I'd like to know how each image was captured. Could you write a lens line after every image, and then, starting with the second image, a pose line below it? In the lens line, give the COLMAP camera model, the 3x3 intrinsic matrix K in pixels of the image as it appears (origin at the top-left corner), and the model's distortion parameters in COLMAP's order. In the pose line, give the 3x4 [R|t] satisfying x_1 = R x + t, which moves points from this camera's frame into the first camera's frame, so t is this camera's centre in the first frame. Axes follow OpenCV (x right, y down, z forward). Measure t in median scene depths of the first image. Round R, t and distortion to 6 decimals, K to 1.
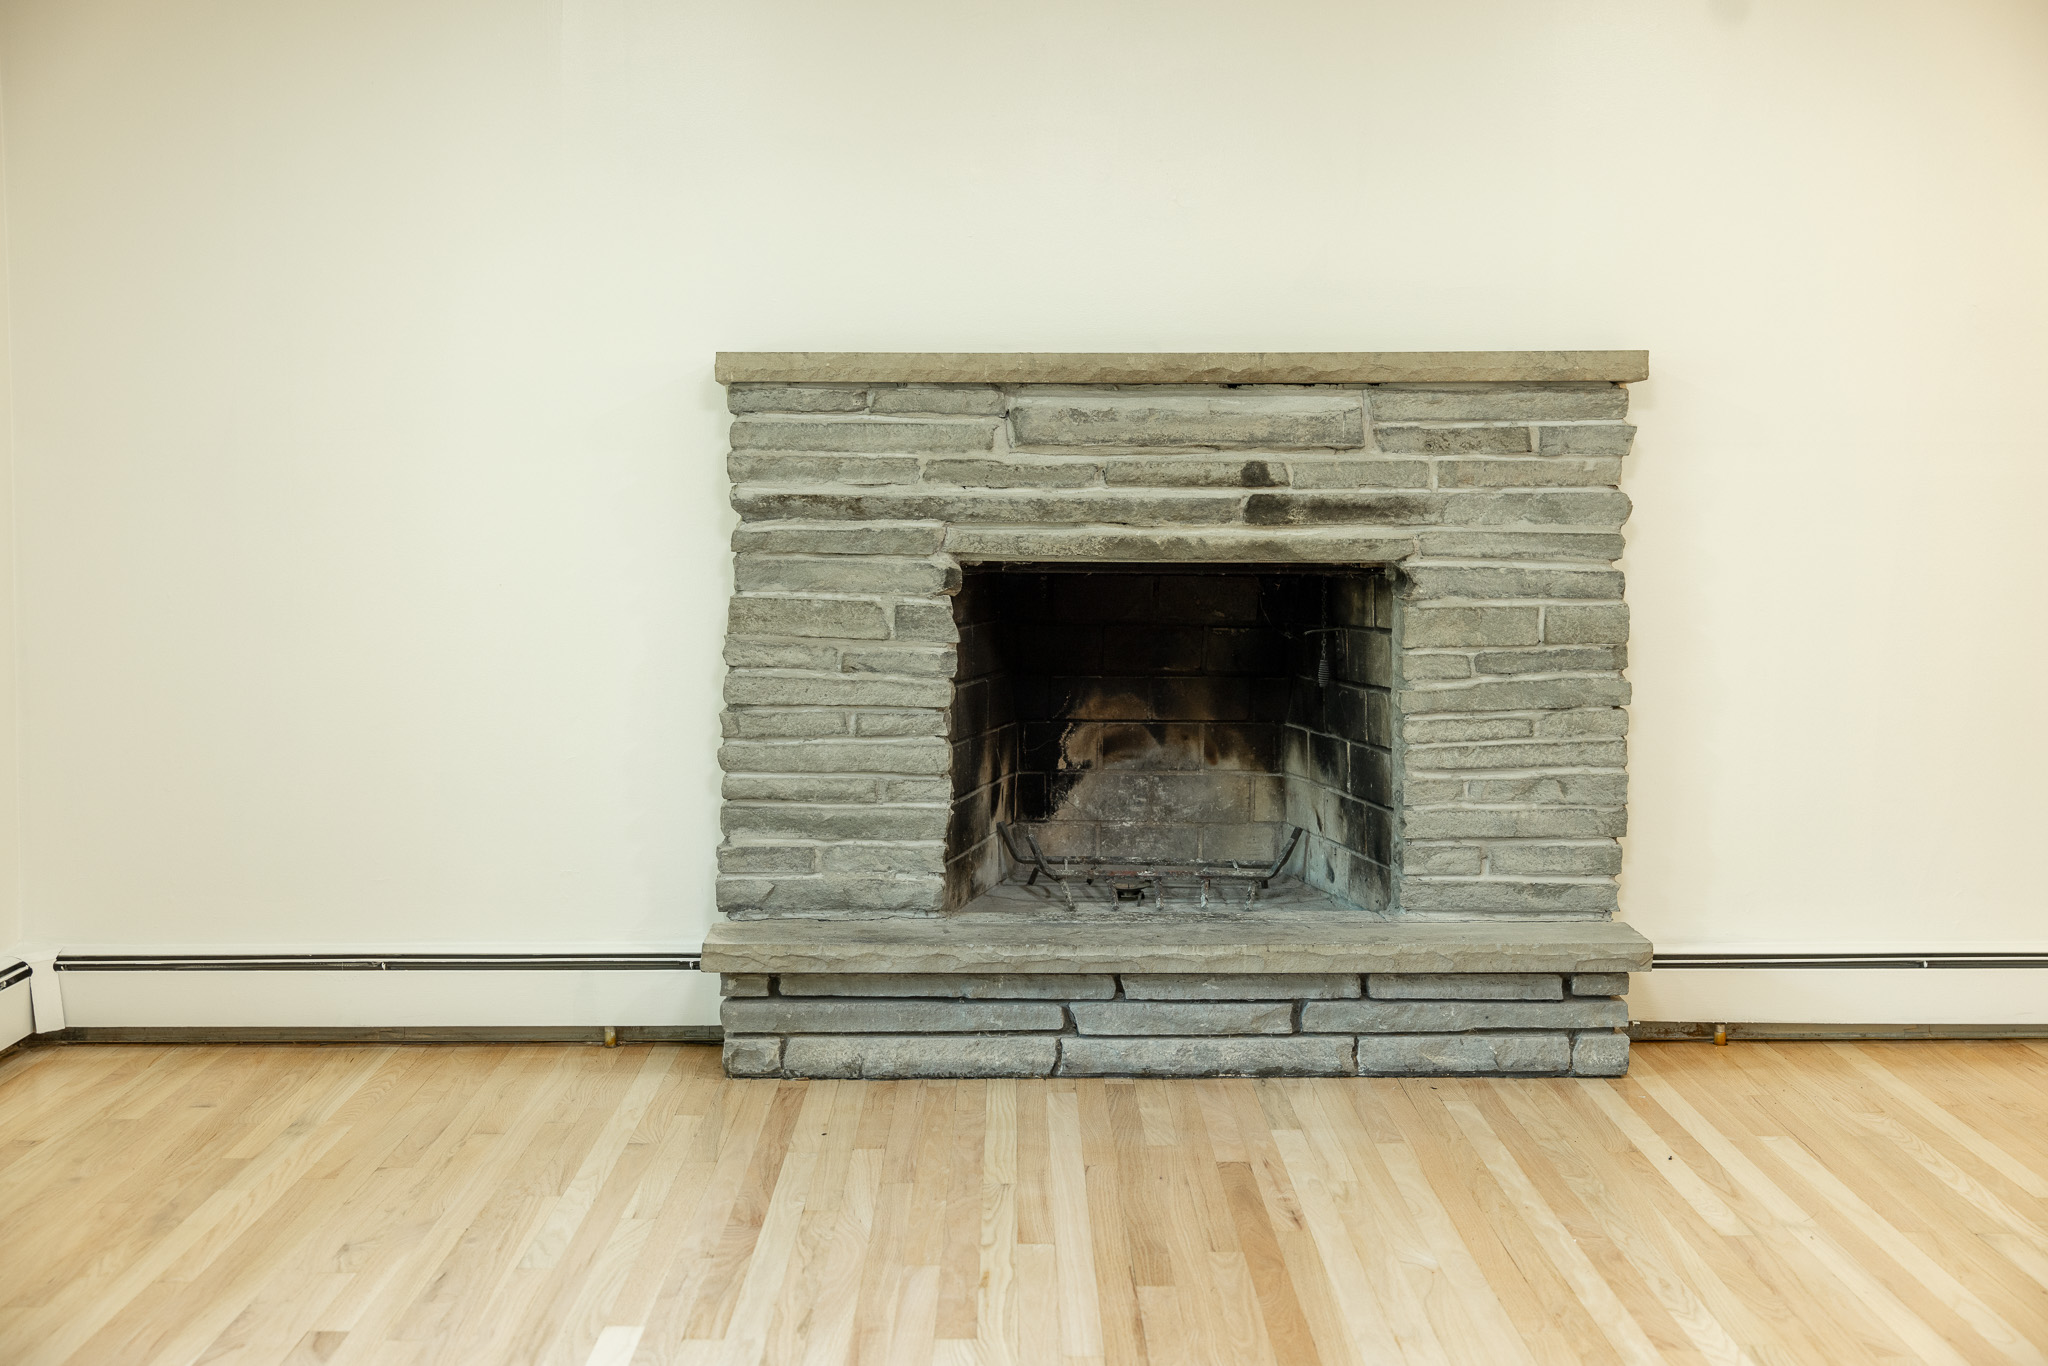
lens RADIAL K [[2509.4, 0, 1024.3], [0, 2509.4, 672.5], [0, 0, 1]] dist [-0.012271, 0.000000]
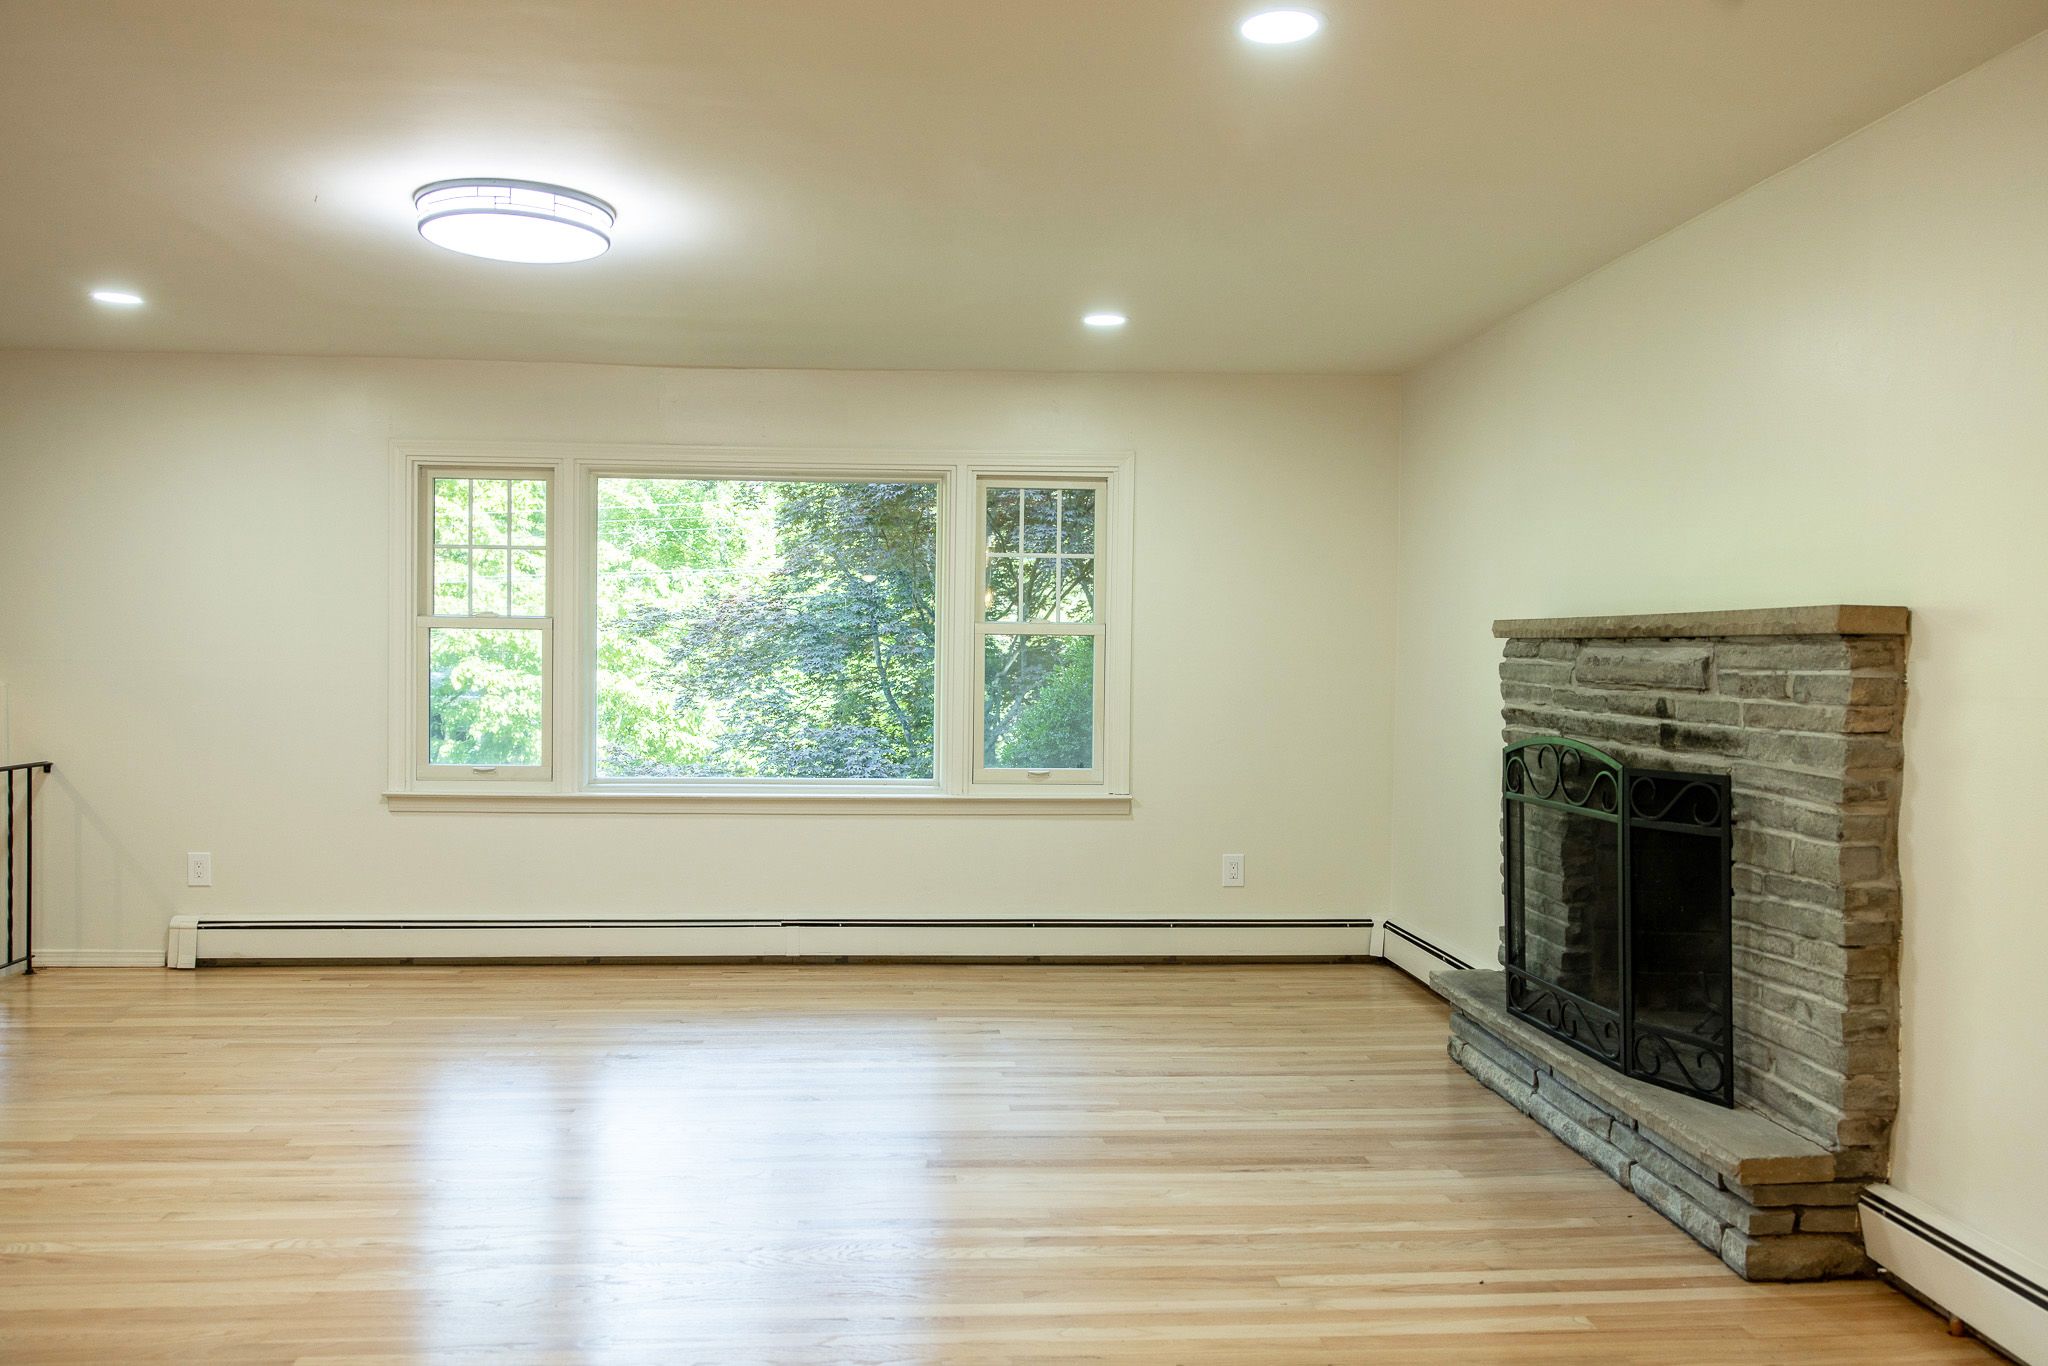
lens RADIAL K [[1599.3, 0, 1021.1], [0, 1599.3, 689.0], [0, 0, 1]] dist [0.010879, 0.006158]
pose [[0.054037, 0.028913, -0.998120, 0.889440], [-0.090858, 0.995577, 0.023920, -0.078082], [0.994397, 0.089395, 0.056425, 0.623060]]
